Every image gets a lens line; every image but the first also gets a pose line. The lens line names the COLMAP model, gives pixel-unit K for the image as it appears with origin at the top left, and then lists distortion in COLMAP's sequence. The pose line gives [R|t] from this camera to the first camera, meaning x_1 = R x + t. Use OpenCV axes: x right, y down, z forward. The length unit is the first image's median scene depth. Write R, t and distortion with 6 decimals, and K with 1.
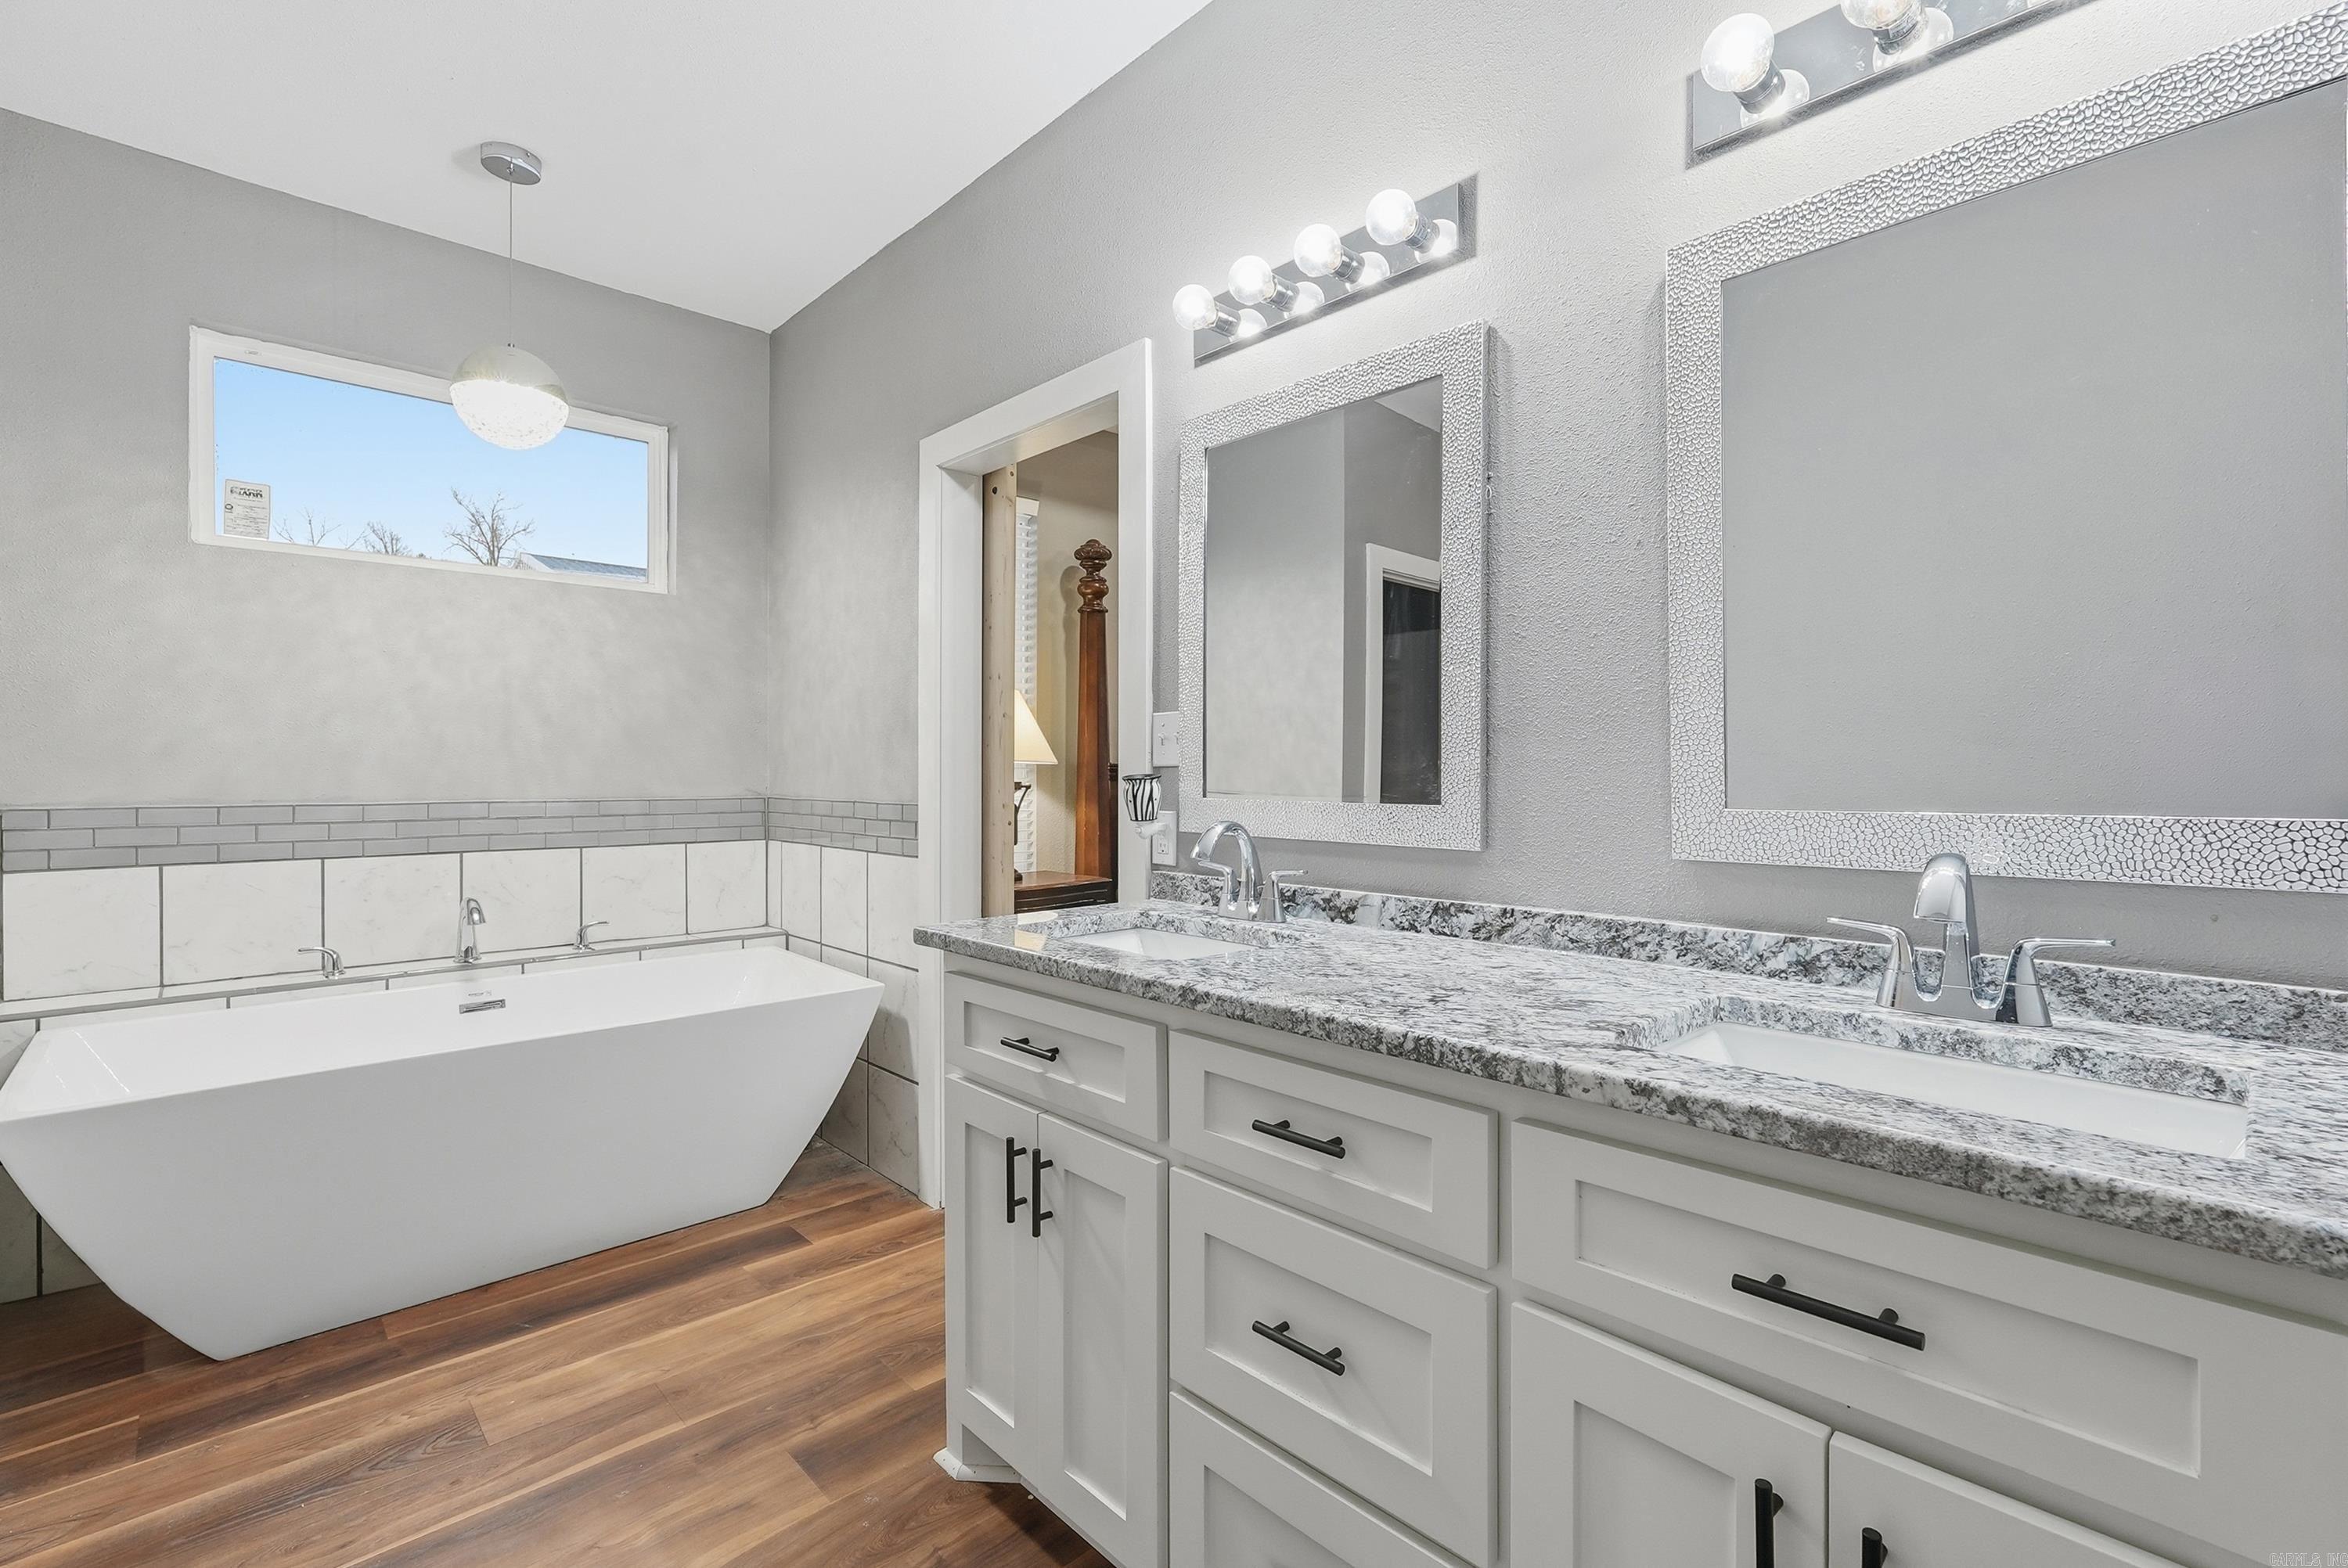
lens RADIAL K [[1081.9, 0, 1170.0], [0, 1081.9, 717.4], [0, 0, 1]] dist [-0.017769, -0.000800]
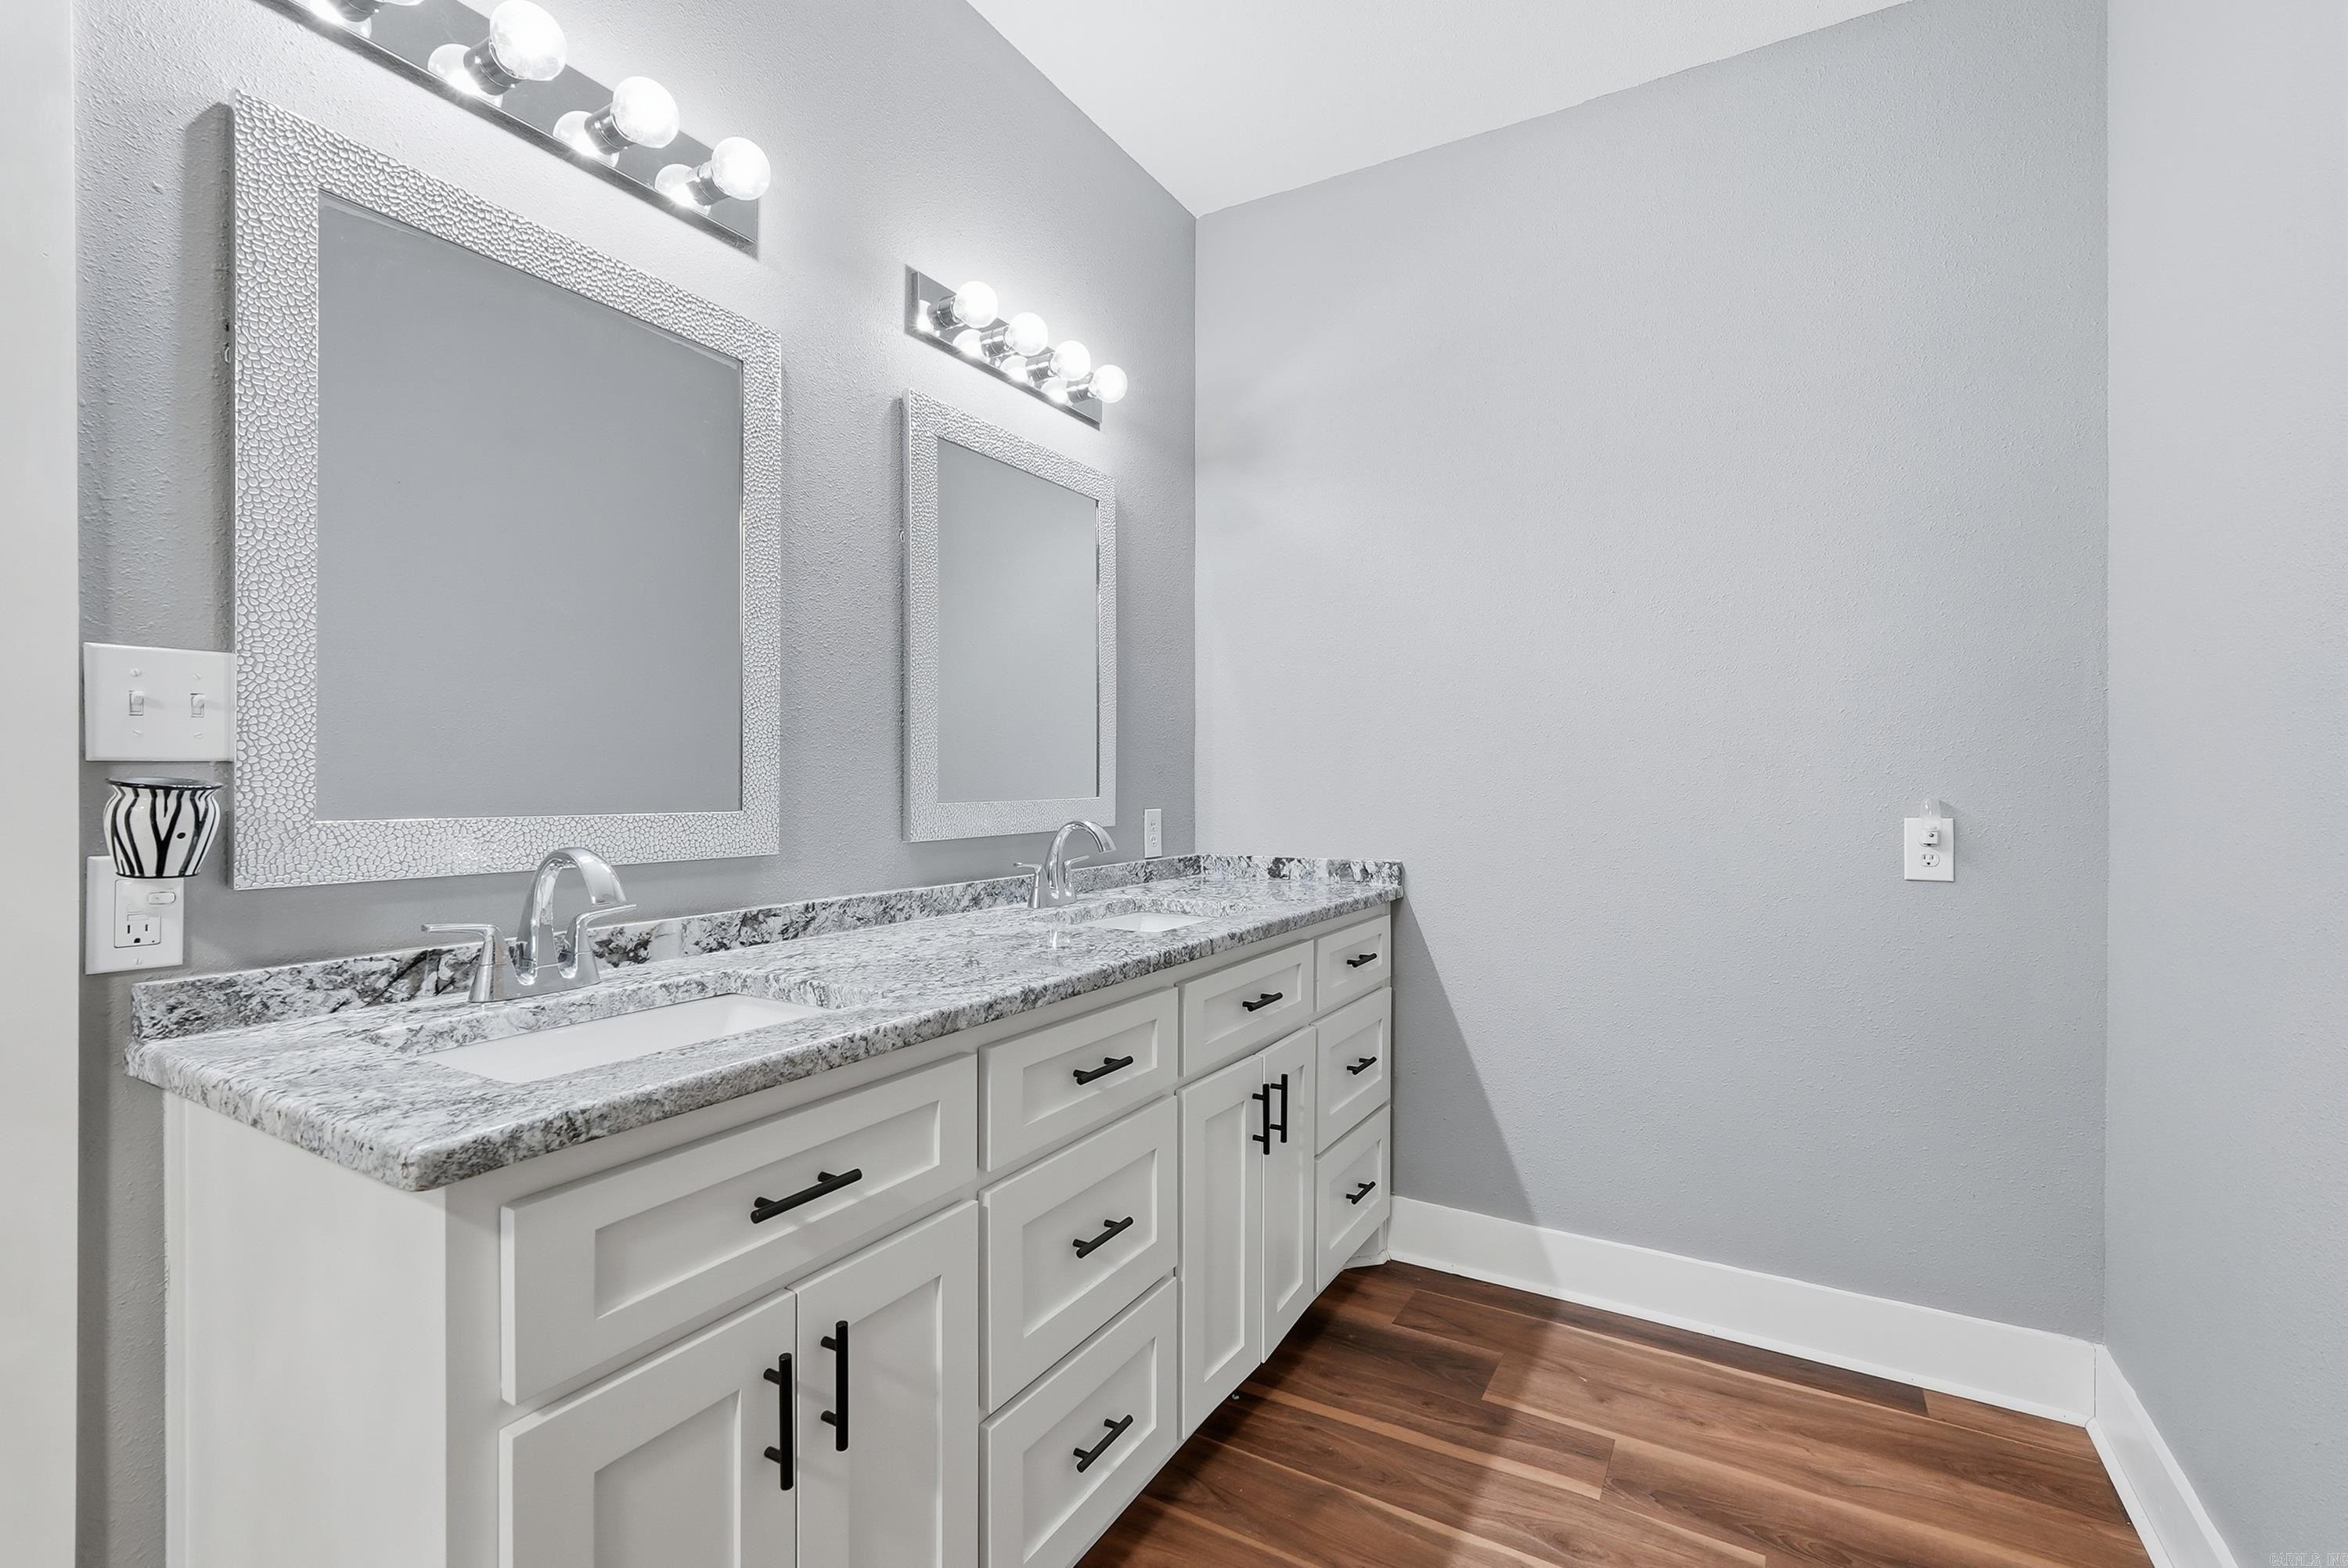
lens RADIAL K [[1033.7, 0, 1168.7], [0, 1033.7, 789.3], [0, 0, 1]] dist [-0.001575, 0.000193]
pose [[-0.292625, -0.003167, 0.956222, -0.767725], [-0.044976, 0.998933, -0.010455, 0.058549], [-0.955169, -0.046066, -0.292455, 0.962823]]
